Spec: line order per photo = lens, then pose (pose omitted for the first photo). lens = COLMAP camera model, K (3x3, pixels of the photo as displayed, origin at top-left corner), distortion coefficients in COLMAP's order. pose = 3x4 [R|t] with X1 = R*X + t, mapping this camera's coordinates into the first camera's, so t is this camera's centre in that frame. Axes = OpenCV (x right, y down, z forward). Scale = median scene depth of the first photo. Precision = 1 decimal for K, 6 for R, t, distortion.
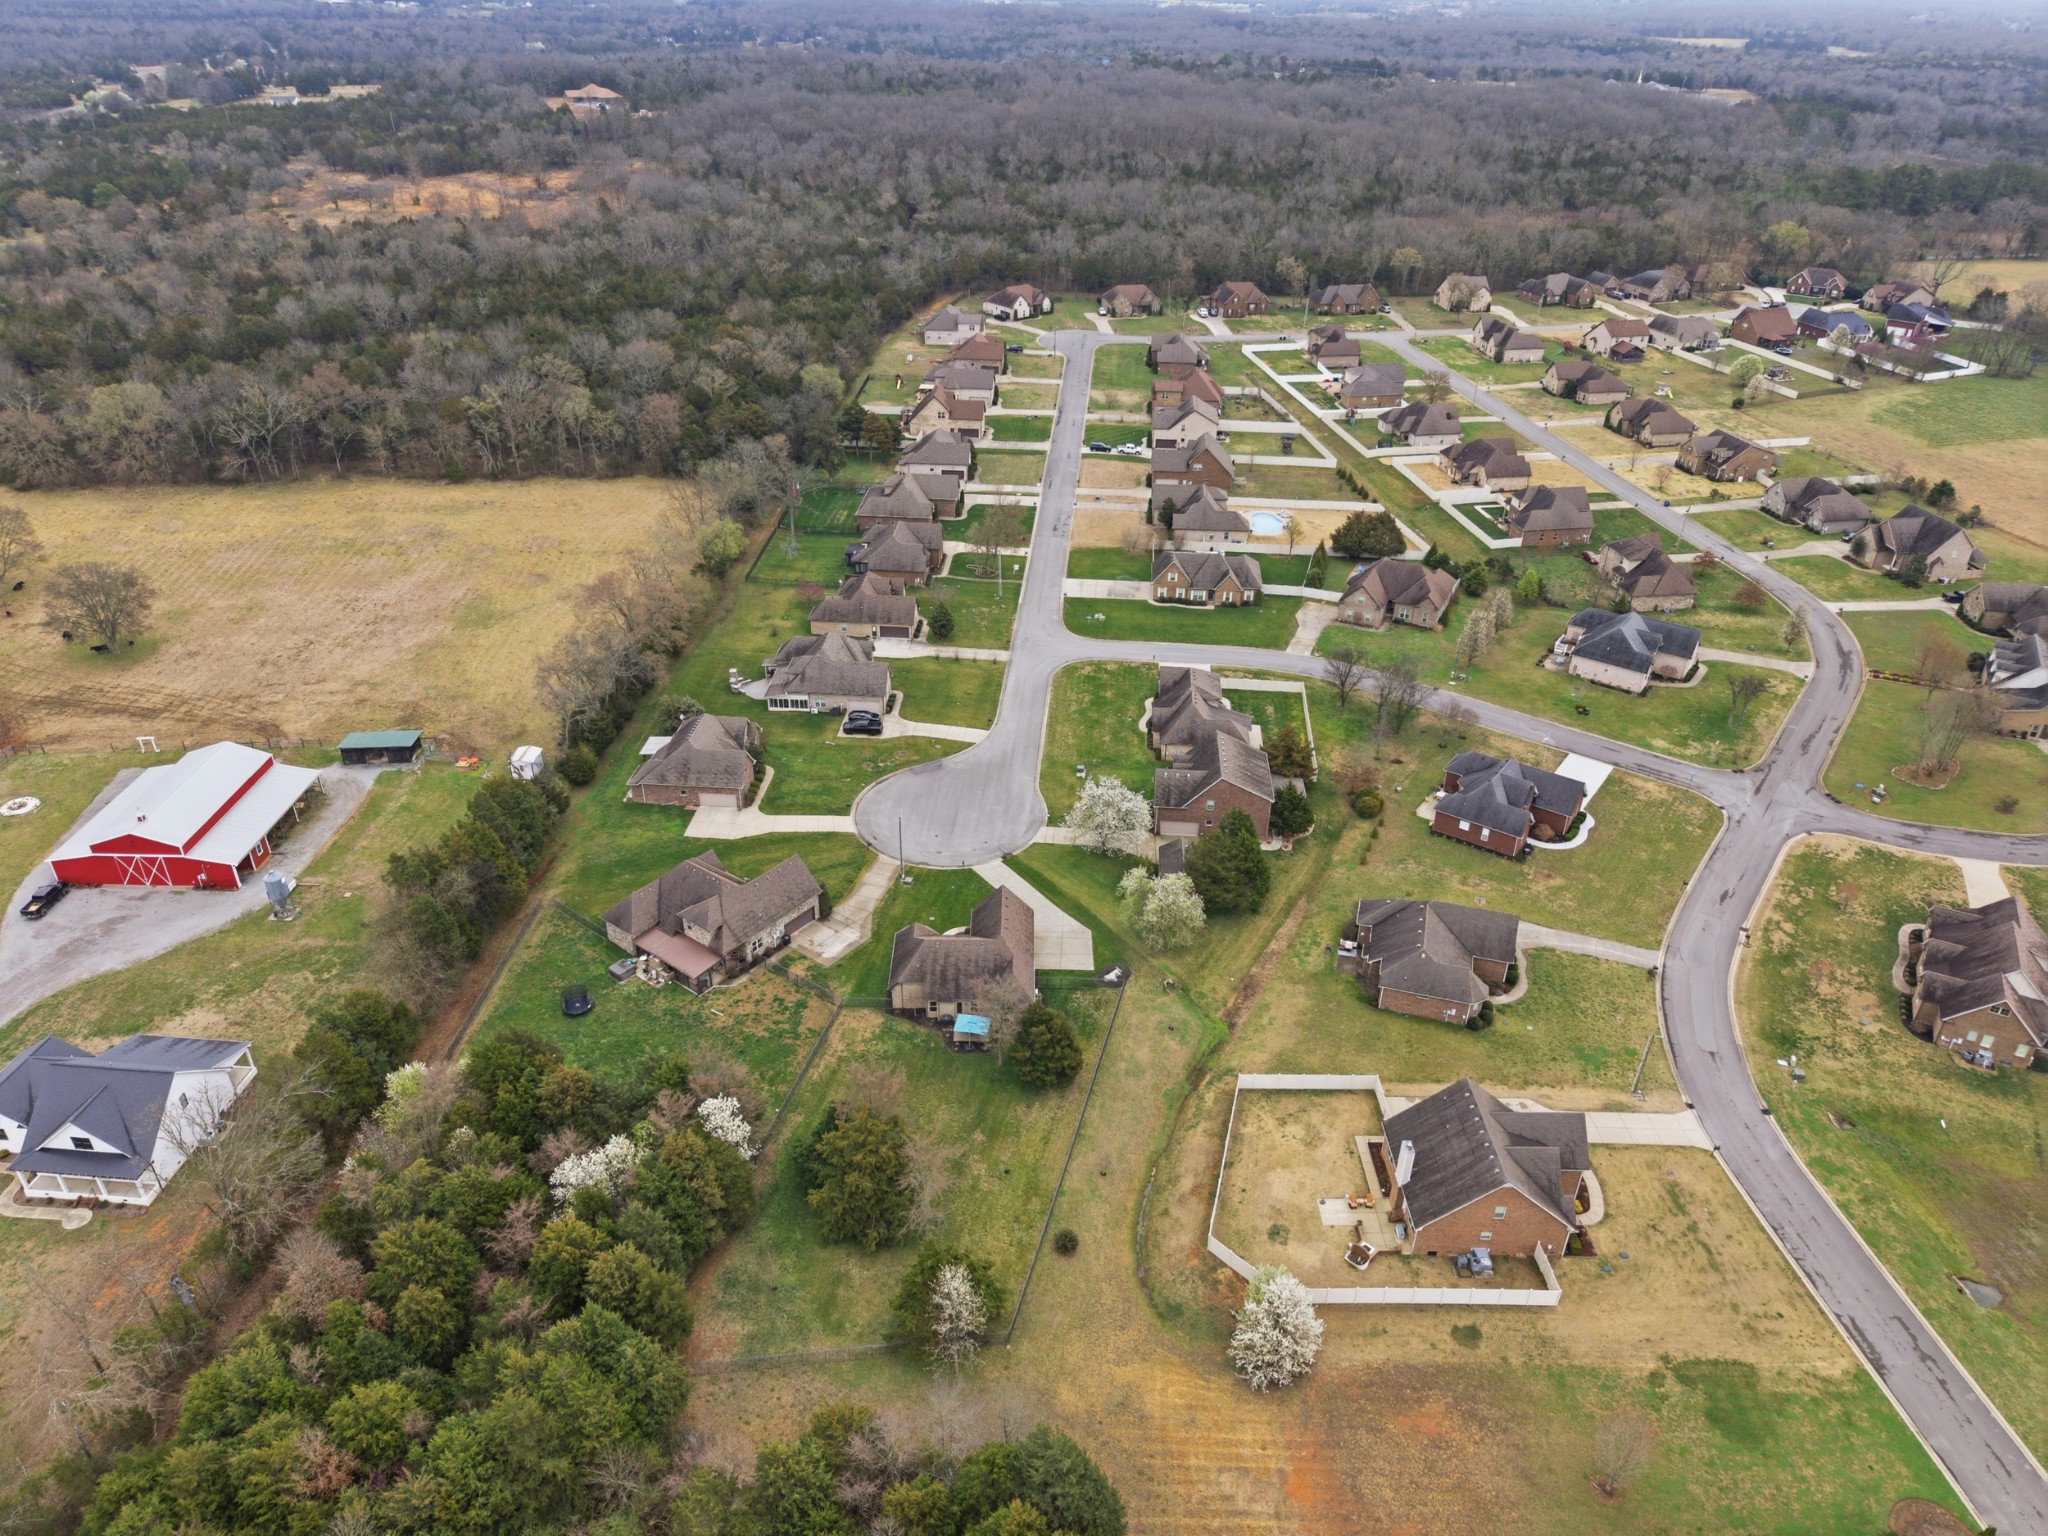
lens RADIAL K [[1368.0, 0, 1007.8], [0, 1368.0, 773.2], [0, 0, 1]] dist [0.012087, -0.004971]
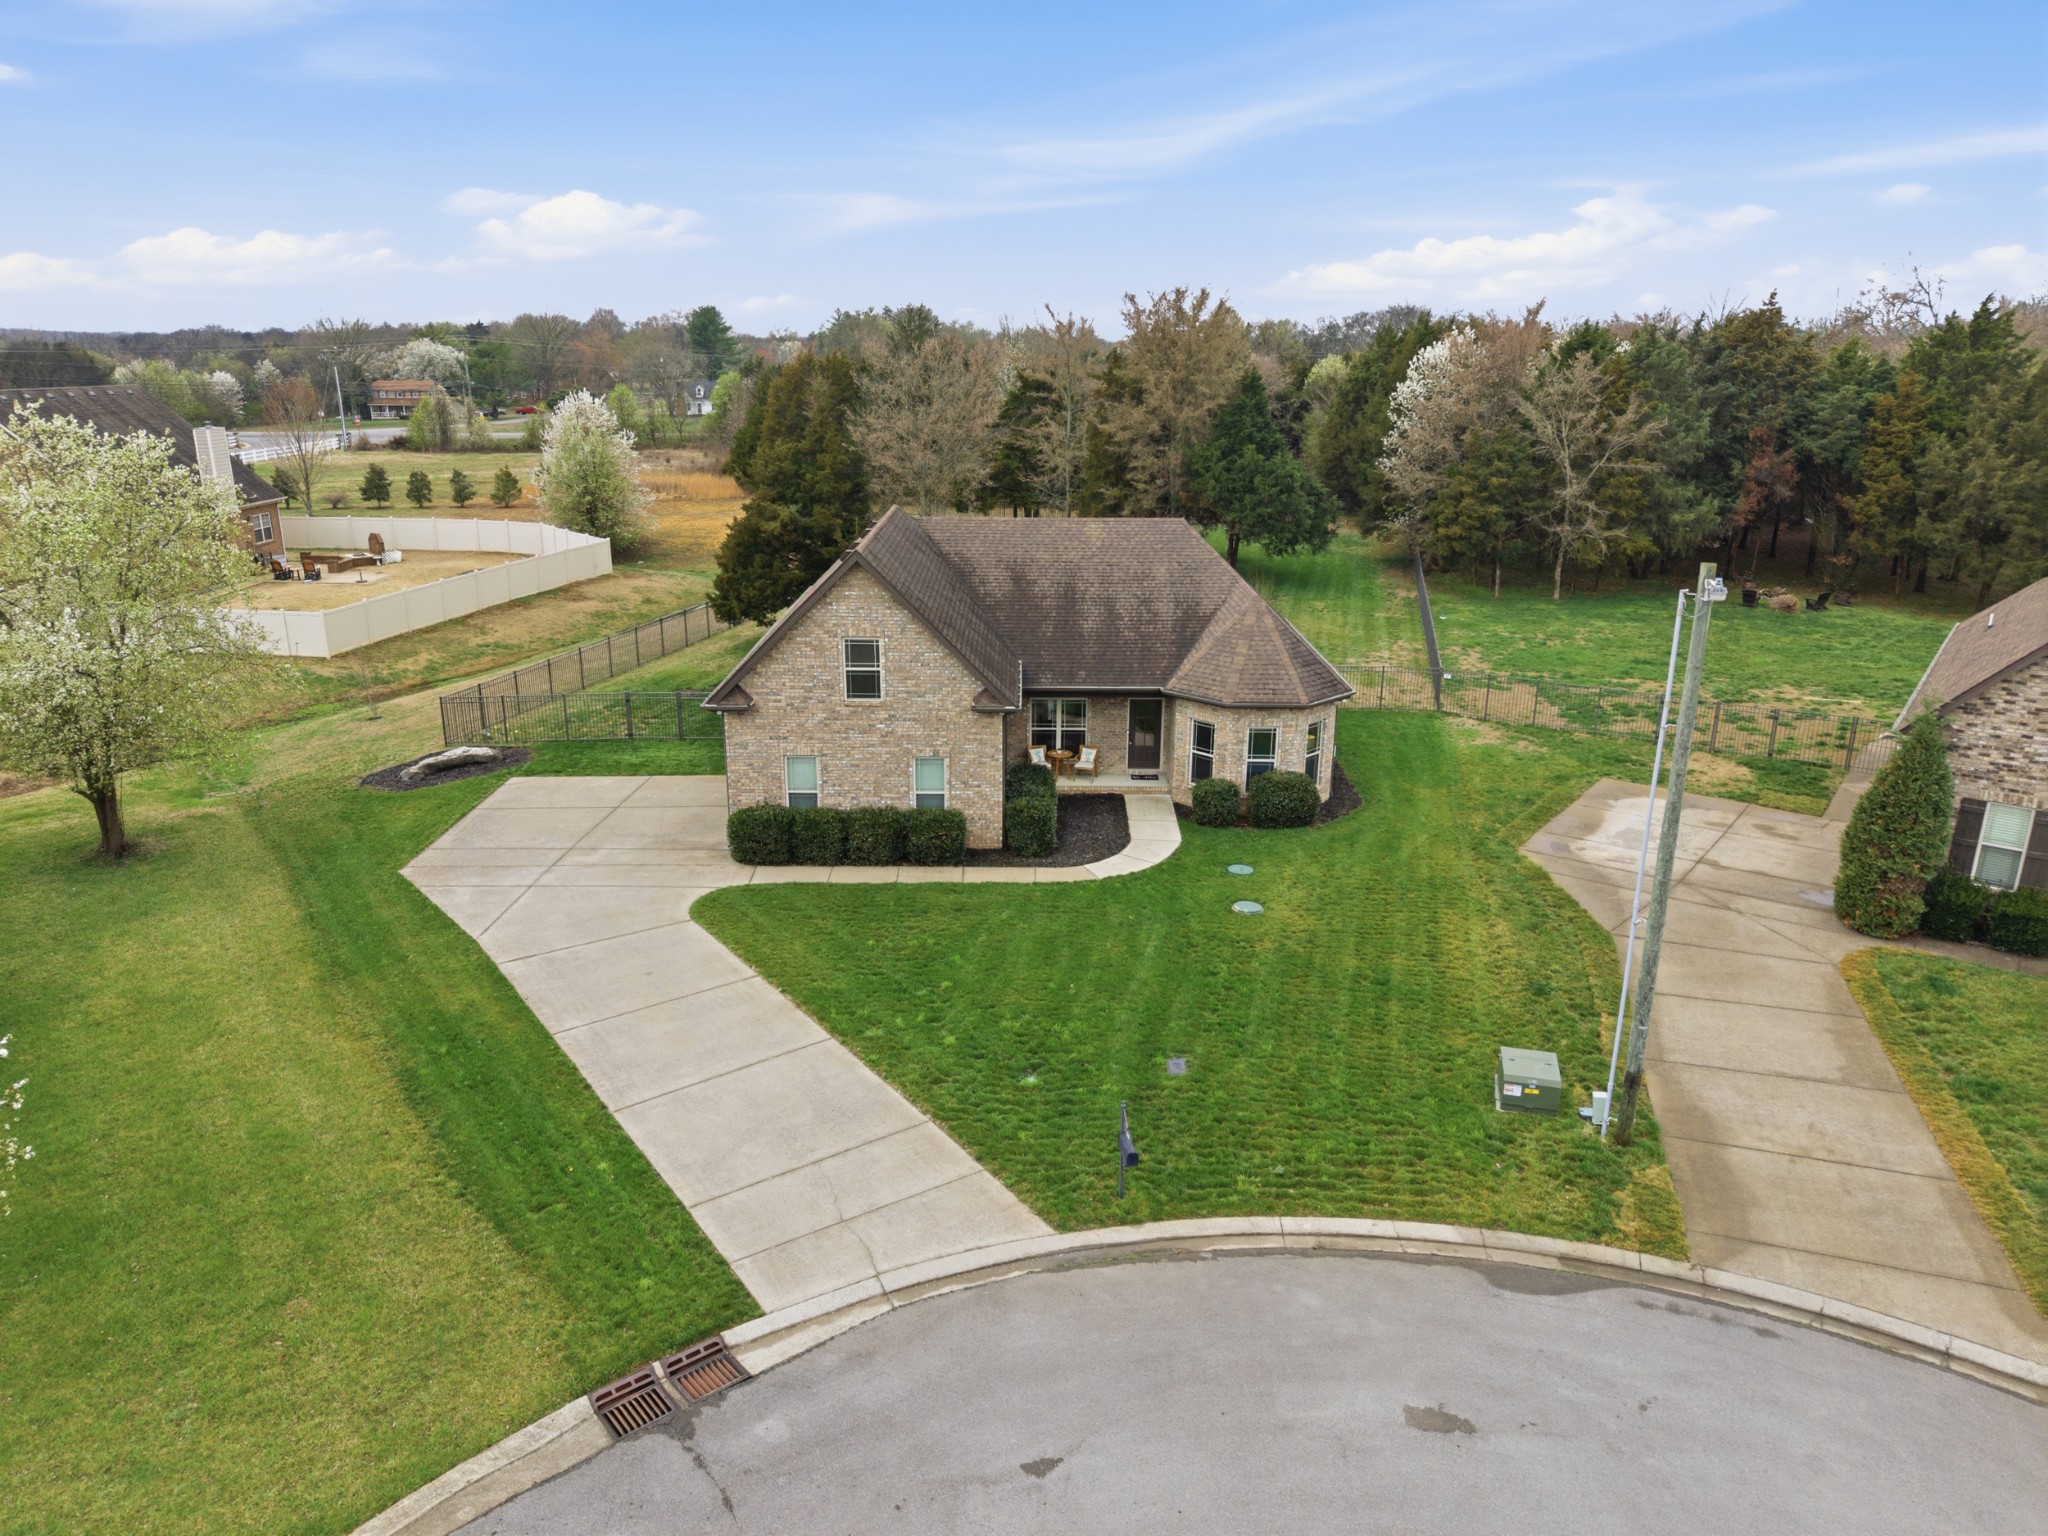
lens RADIAL K [[1368.0, 0, 1007.8], [0, 1368.0, 773.2], [0, 0, 1]] dist [0.012087, -0.004971]
pose [[-0.999952, -0.006274, -0.007564, -0.023114], [-0.009810, 0.683210, 0.730156, -0.037953], [0.000587, 0.730195, -0.683239, 1.115368]]
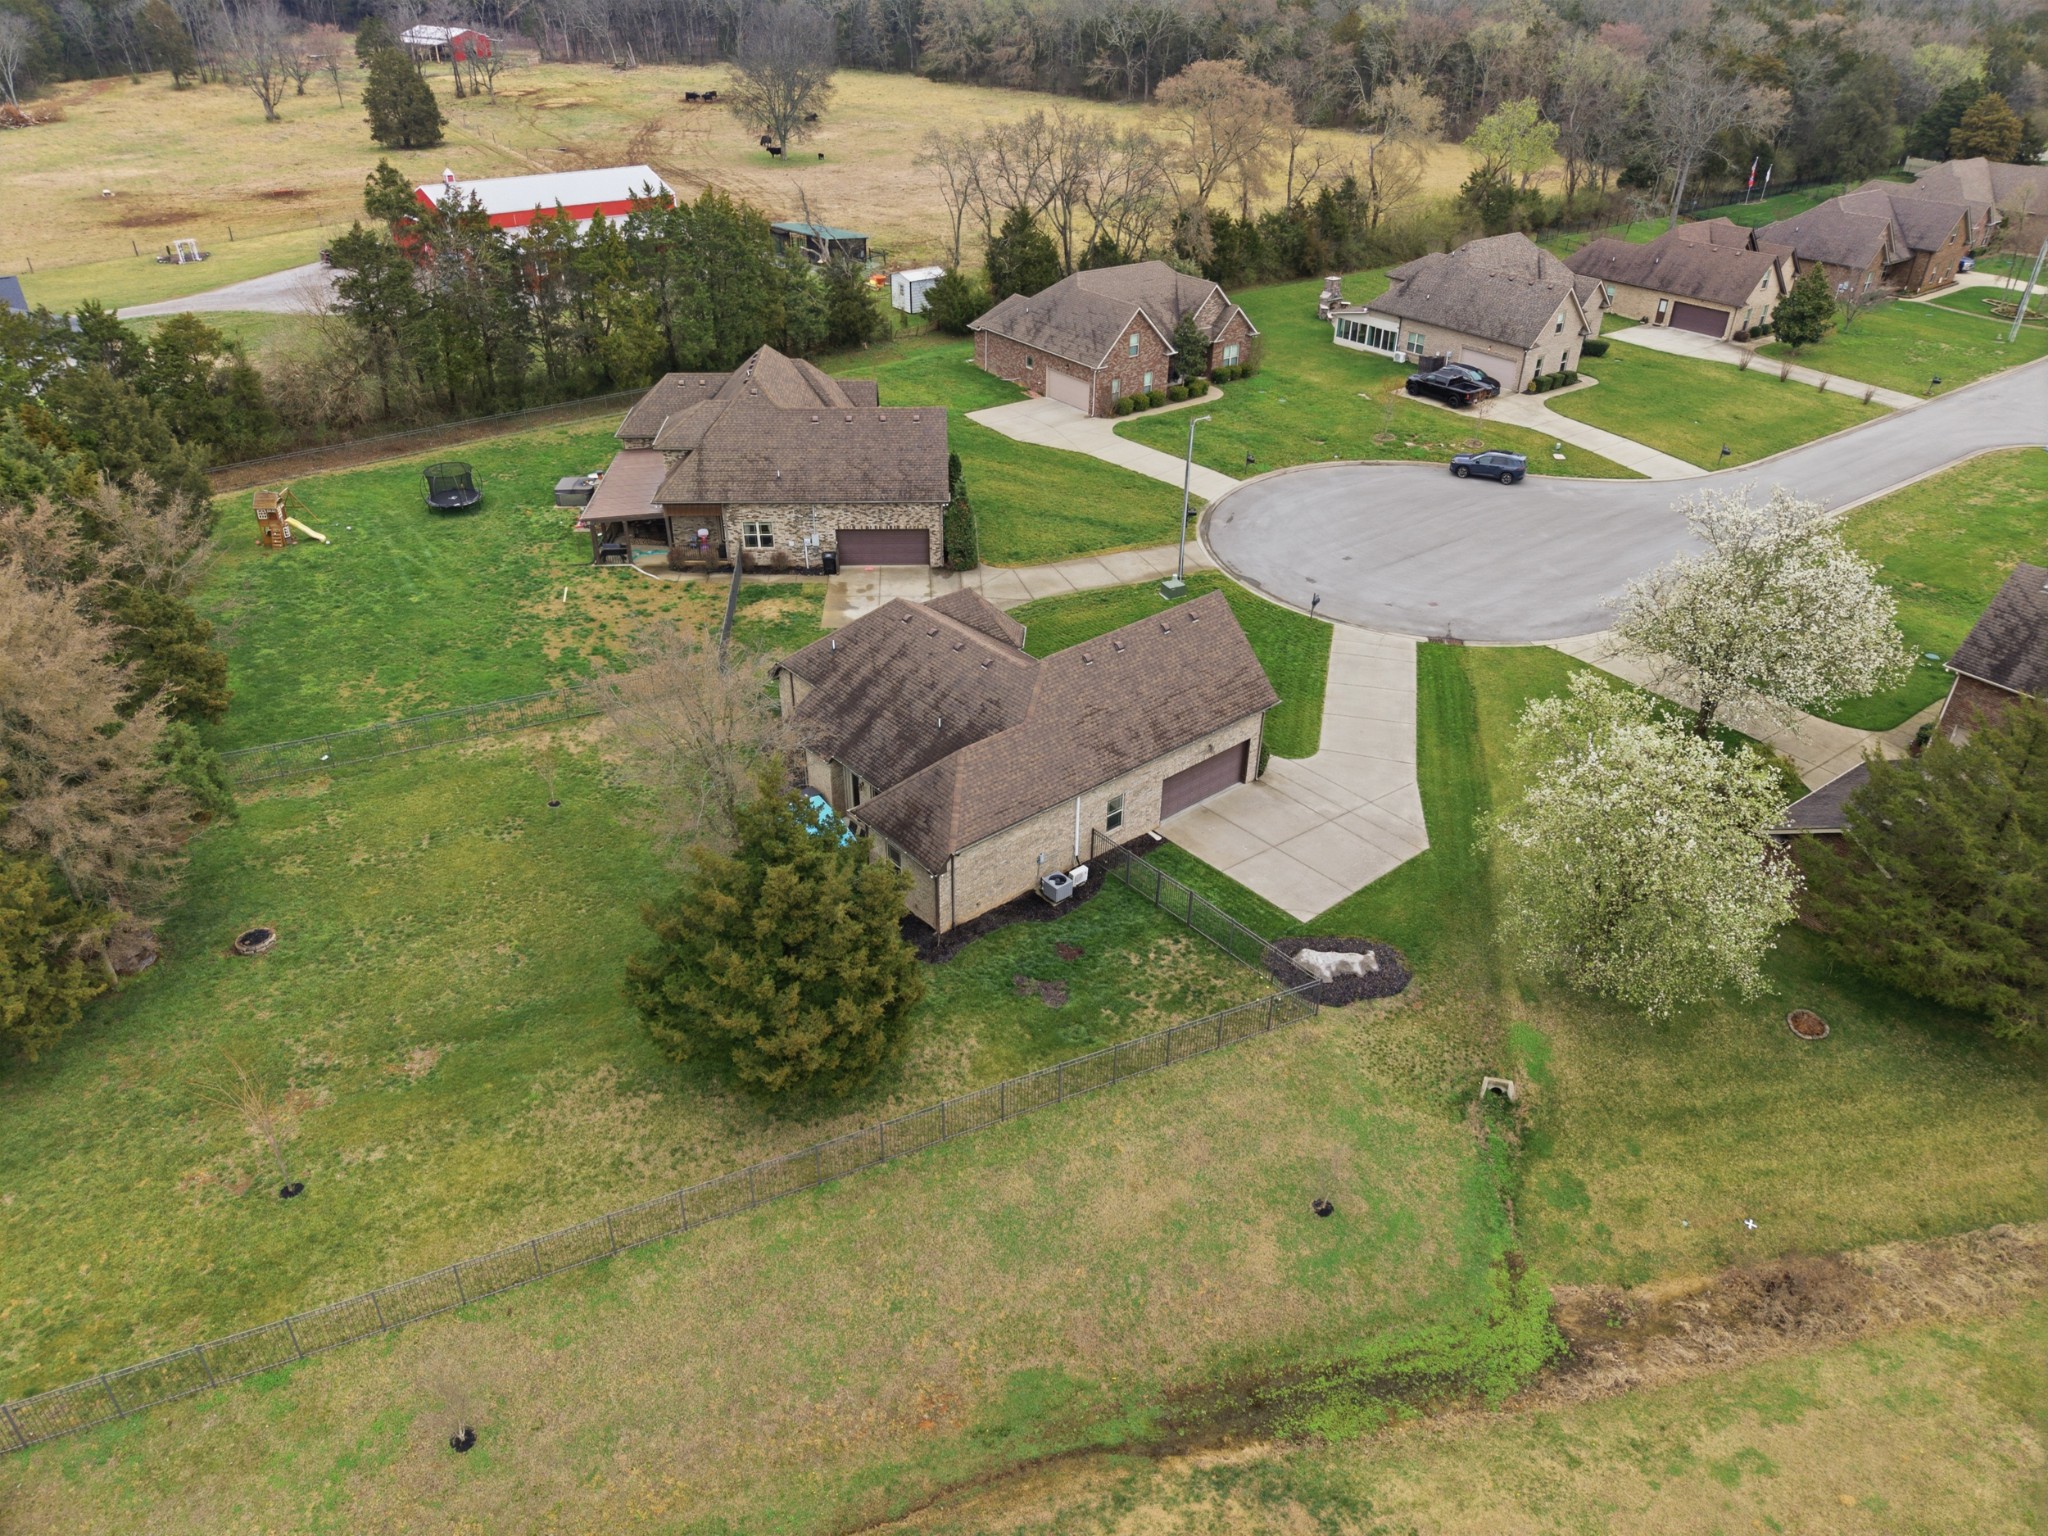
lens RADIAL K [[1368.0, 0, 1007.8], [0, 1368.0, 773.2], [0, 0, 1]] dist [0.012087, -0.004971]
pose [[0.655813, 0.401314, -0.639418, 0.195001], [-0.387184, 0.905919, 0.171464, 0.081961], [0.648072, 0.135125, 0.749496, 0.686519]]
